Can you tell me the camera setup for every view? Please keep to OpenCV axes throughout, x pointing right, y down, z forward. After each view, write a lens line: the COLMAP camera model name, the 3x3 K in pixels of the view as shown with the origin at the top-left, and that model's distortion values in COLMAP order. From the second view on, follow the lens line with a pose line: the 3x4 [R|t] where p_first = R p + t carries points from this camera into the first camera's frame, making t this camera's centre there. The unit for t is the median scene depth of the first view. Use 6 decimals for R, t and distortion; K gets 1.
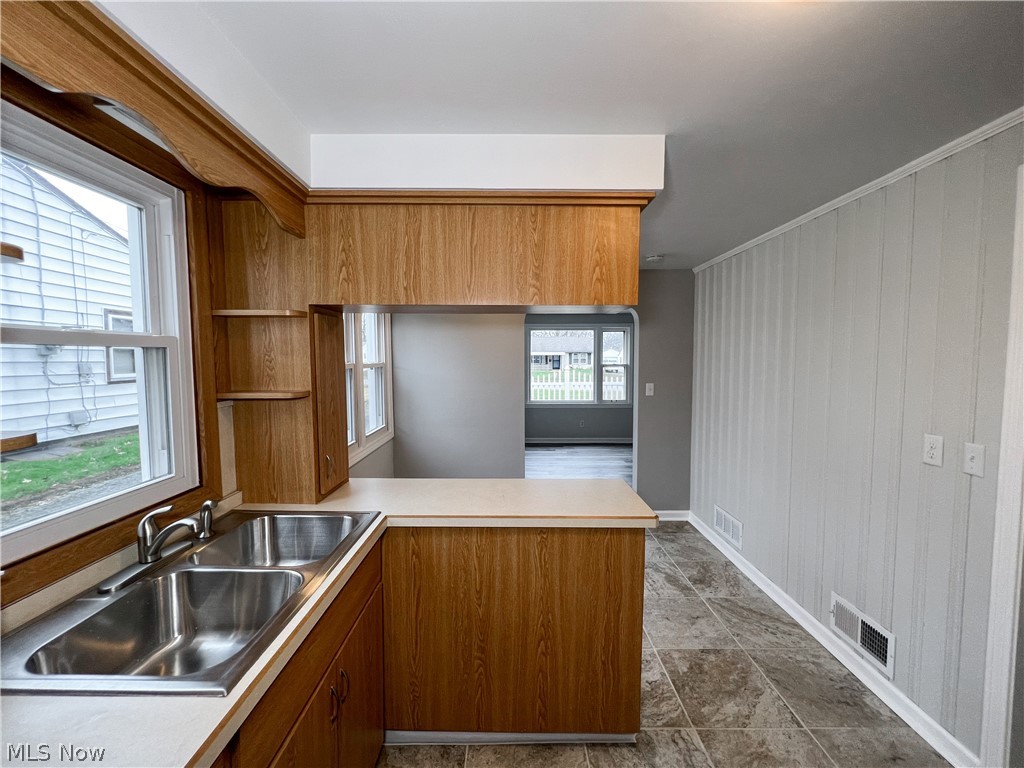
lens RADIAL K [[409.5, 0, 509.5], [0, 409.5, 381.0], [0, 0, 1]] dist [-0.000613, 0.000293]
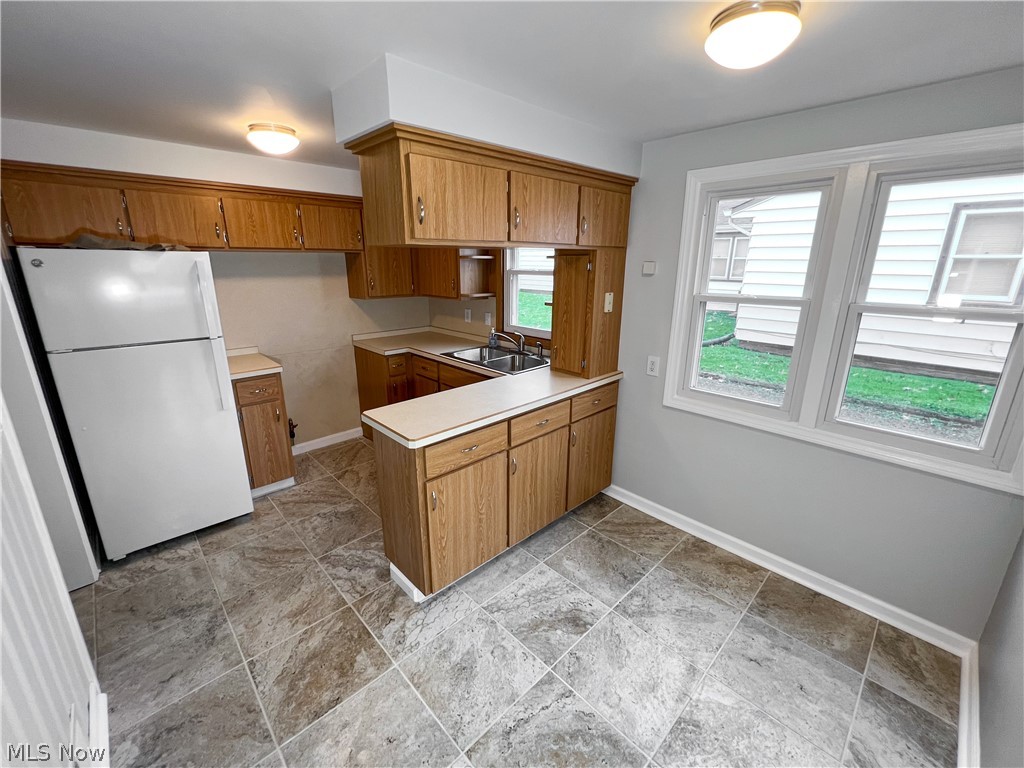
lens RADIAL K [[426.3, 0, 508.4], [0, 426.3, 381.7], [0, 0, 1]] dist [0.001053, 0.000179]
pose [[-0.724963, 0.188378, -0.662527, 0.744359], [-0.041471, 0.948191, 0.314981, -0.182614], [0.687538, 0.255826, -0.679592, 1.823335]]
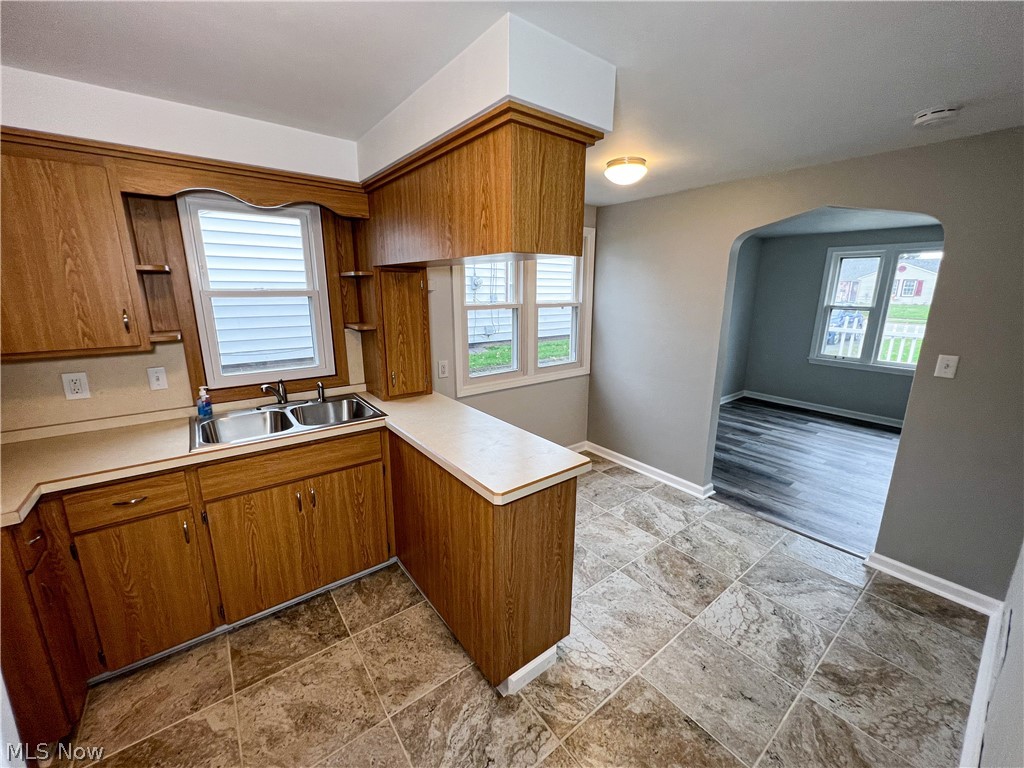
lens RADIAL K [[407.6, 0, 512.7], [0, 407.6, 381.2], [0, 0, 1]] dist [0.000834, 0.000114]
pose [[0.611672, 0.181163, -0.770089, 0.834297], [-0.050163, 0.980350, 0.190784, -0.072508], [0.789519, -0.078067, 0.608740, 0.399400]]
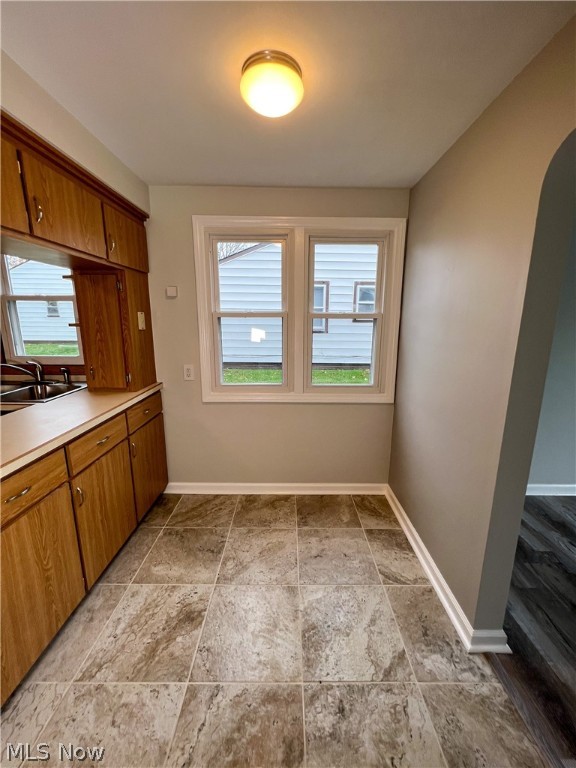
lens RADIAL K [[307.1, 0, 291.6], [0, 307.1, 382.1], [0, 0, 1]] dist [-0.000613, 0.000293]
pose [[0.006088, 0.203028, -0.979154, 0.674289], [-0.063336, 0.977284, 0.202247, -0.043402], [0.997974, 0.060784, 0.018809, 1.568014]]
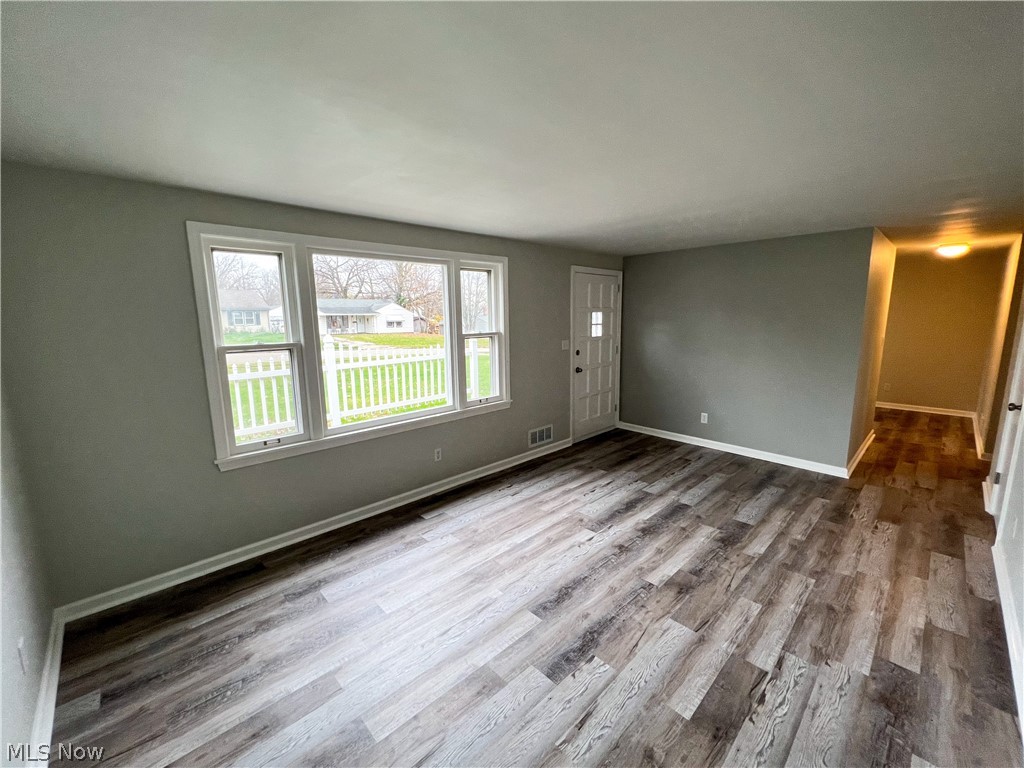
lens RADIAL K [[415.4, 0, 510.6], [0, 415.4, 381.6], [0, 0, 1]] dist [-0.001242, -0.000087]
pose [[0.719538, -0.119720, 0.684055, -0.374696], [0.050112, 0.991411, 0.120801, -0.162196], [-0.692643, -0.052642, 0.719357, 2.281075]]
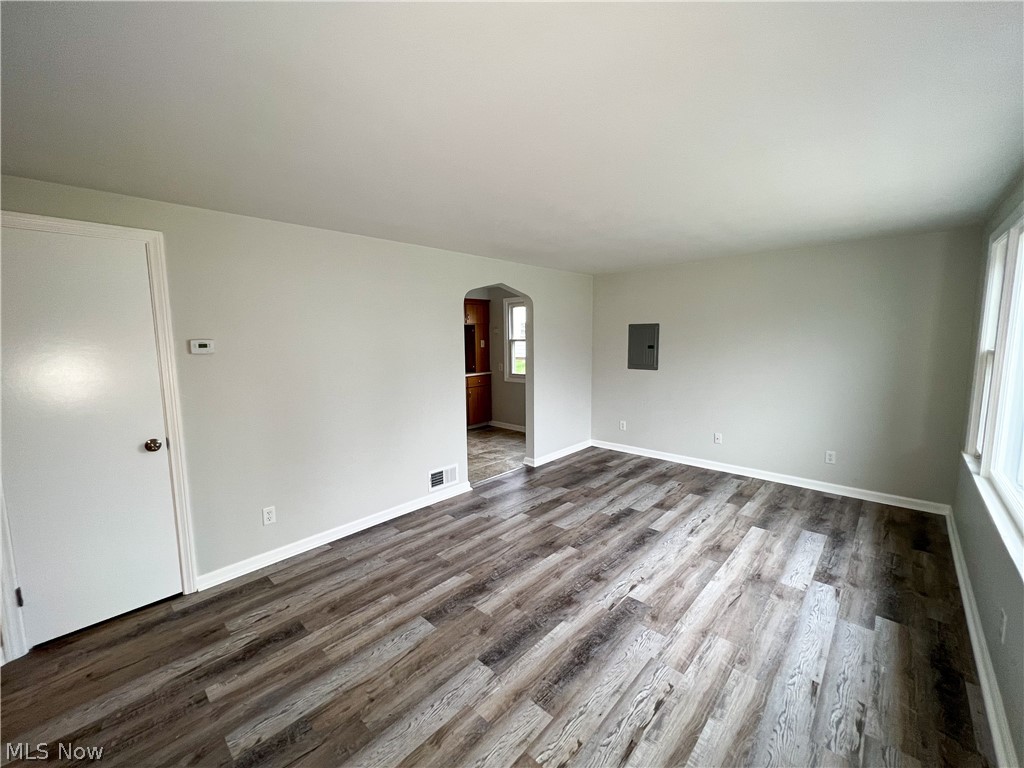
lens RADIAL K [[413.6, 0, 507.0], [0, 413.6, 382.3], [0, 0, 1]] dist [0.000772, 0.000208]
pose [[-0.685259, 0.091712, -0.722502, 2.050475], [-0.026140, 0.988303, 0.150244, -0.218396], [0.727830, 0.121842, -0.674846, 3.706944]]
